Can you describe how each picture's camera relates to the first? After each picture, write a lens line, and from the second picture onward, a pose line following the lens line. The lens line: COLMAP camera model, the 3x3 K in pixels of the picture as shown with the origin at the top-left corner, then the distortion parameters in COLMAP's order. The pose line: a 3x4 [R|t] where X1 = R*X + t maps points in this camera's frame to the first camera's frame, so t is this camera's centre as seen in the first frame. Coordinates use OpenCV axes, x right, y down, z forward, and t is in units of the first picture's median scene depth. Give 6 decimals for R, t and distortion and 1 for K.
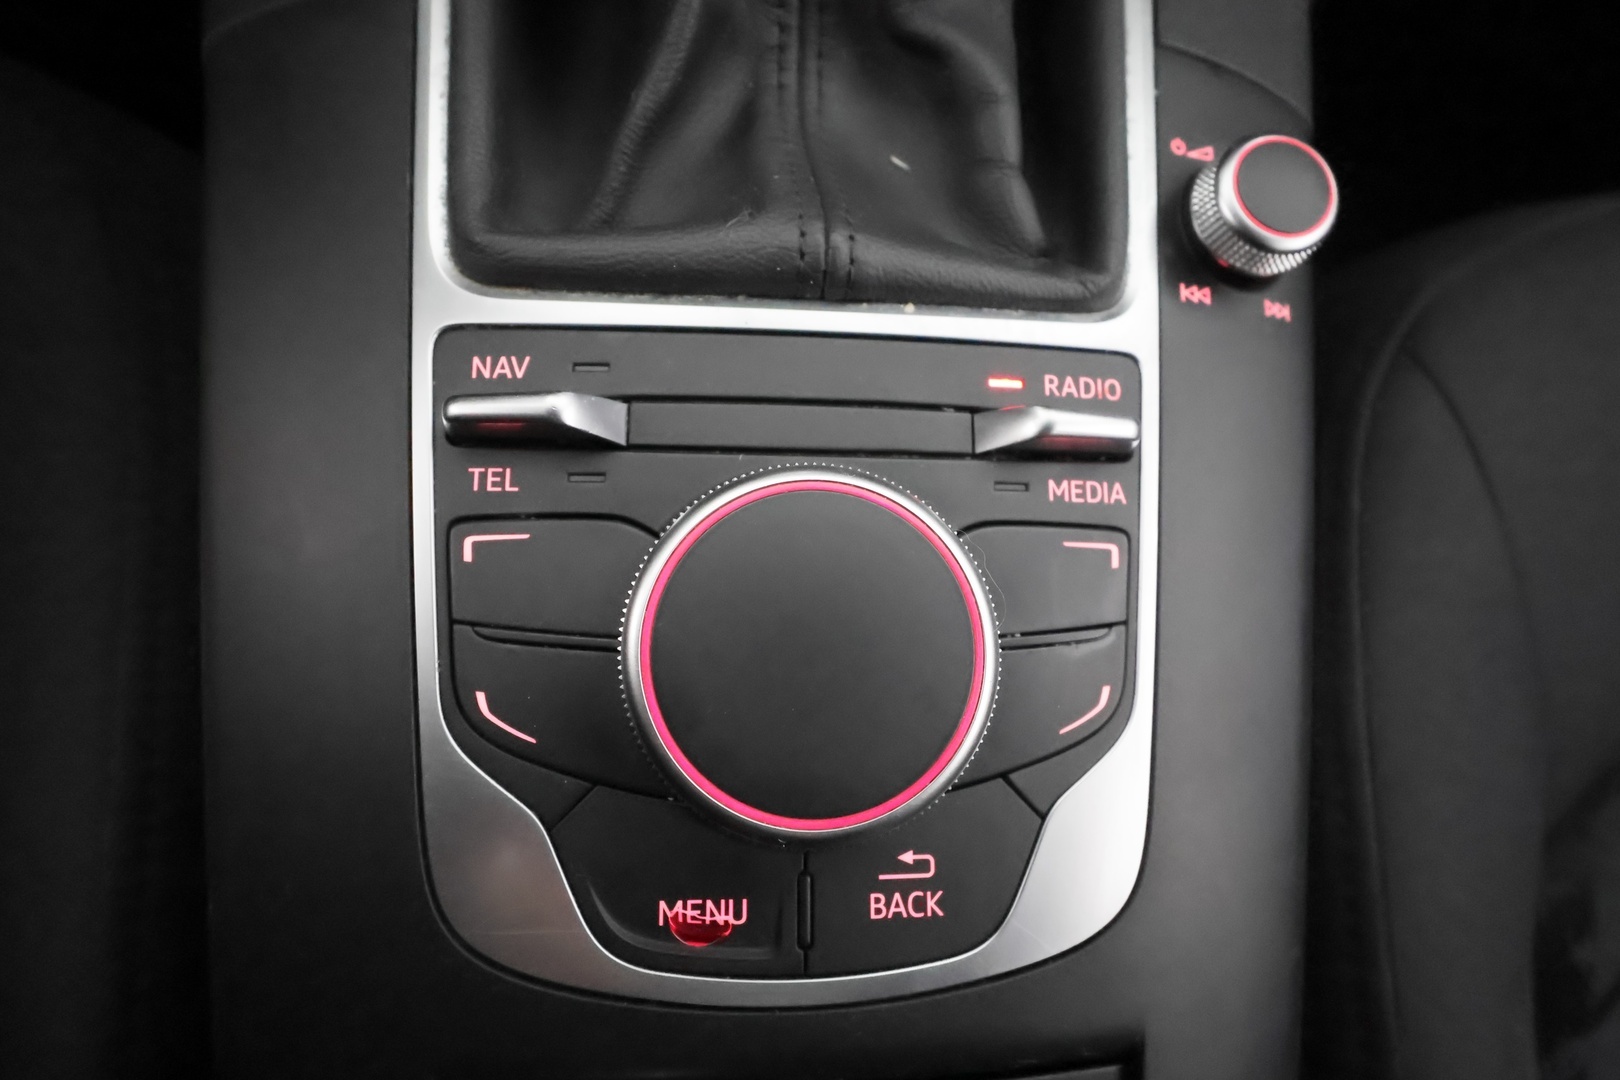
lens RADIAL K [[759.1, 0, 805.6], [0, 759.1, 544.2], [0, 0, 1]] dist [0.000895, 0.001373]
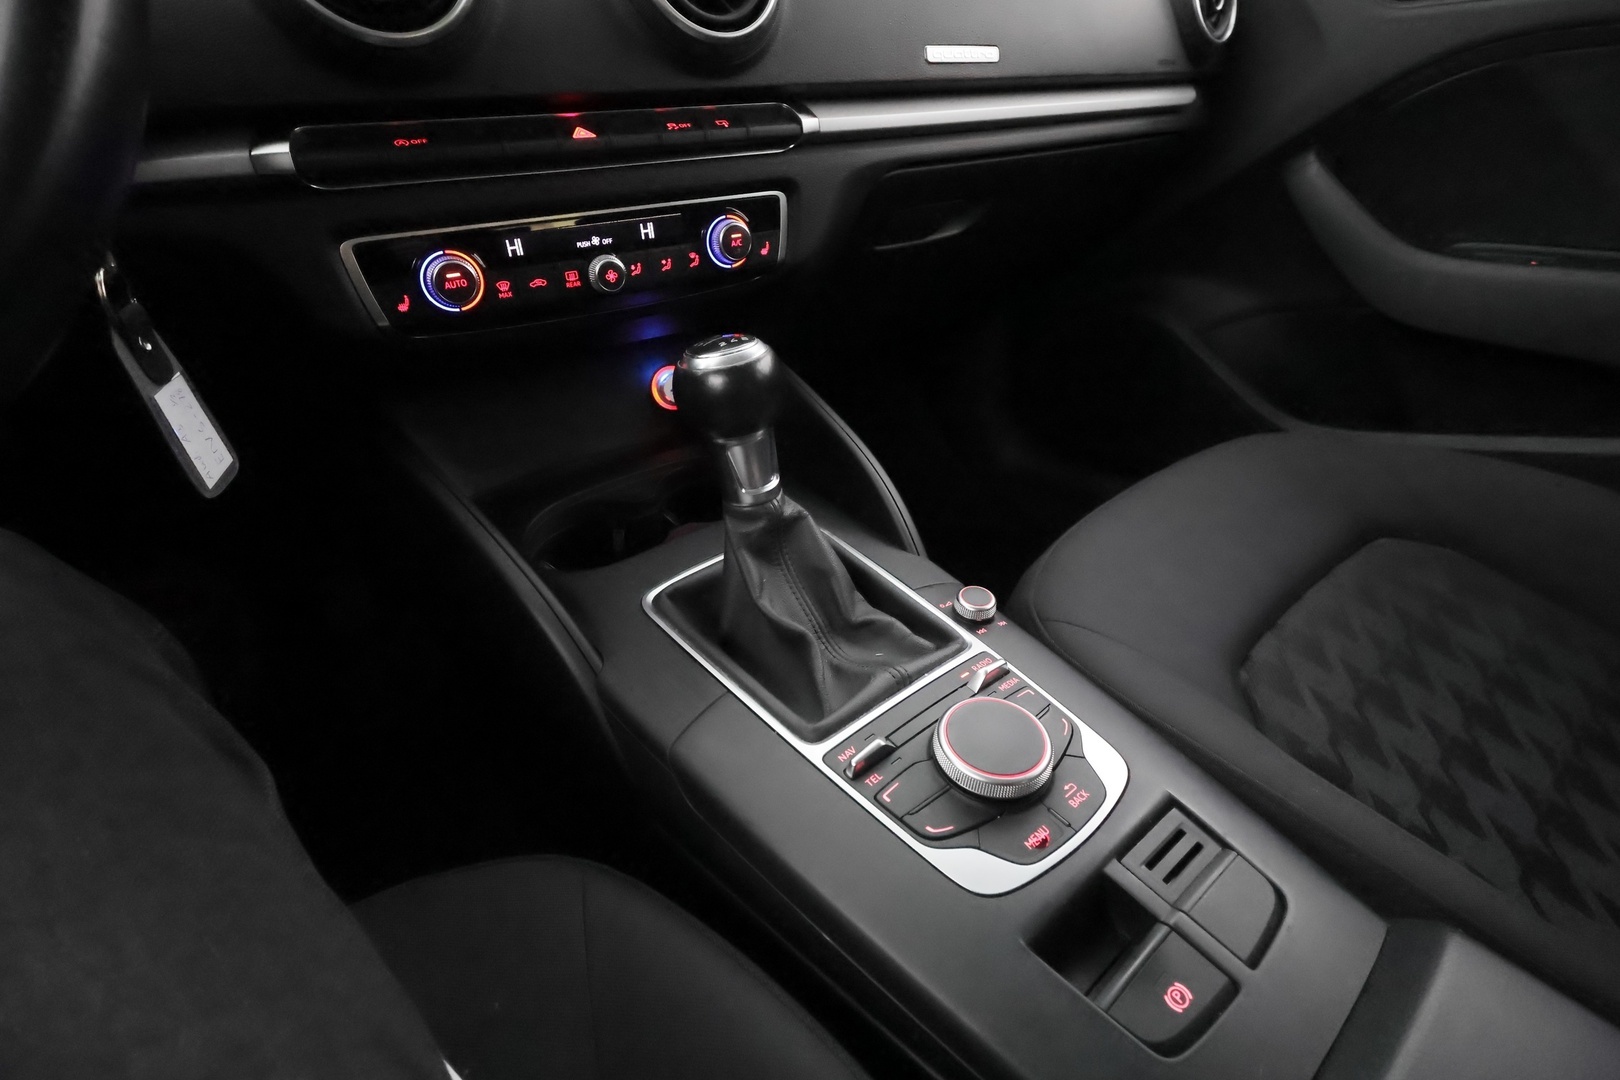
lens RADIAL K [[759.1, 0, 804.4], [0, 759.1, 538.9], [0, 0, 1]] dist [0.000895, 0.001373]
pose [[0.774446, -0.431448, 0.462694, -1.453133], [0.632162, 0.556185, -0.539472, 0.745466], [-0.024590, 0.710290, 0.703480, -1.578073]]
